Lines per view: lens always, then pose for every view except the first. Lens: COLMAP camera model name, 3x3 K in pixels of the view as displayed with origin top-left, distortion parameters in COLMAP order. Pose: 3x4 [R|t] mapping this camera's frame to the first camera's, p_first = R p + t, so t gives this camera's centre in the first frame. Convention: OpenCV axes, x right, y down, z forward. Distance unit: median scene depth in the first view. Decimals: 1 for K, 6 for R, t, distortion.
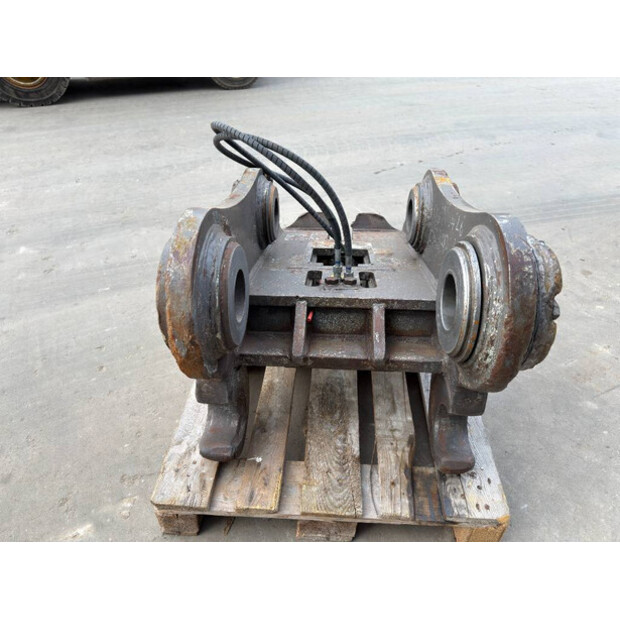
lens RADIAL K [[441.4, 0, 309.6], [0, 441.4, 304.3], [0, 0, 1]] dist [-0.016140, -0.011480]
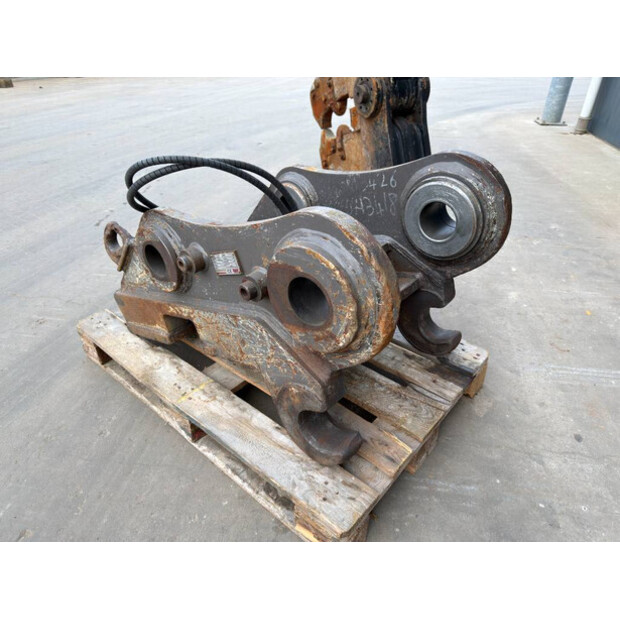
lens RADIAL K [[441.4, 0, 306.4], [0, 441.4, 312.0], [0, 0, 1]] dist [-0.016140, -0.011480]
pose [[0.611399, -0.439177, 0.658266, -0.777802], [0.487476, 0.864305, 0.123872, -0.104629], [-0.623345, 0.245154, 0.742523, 0.230594]]
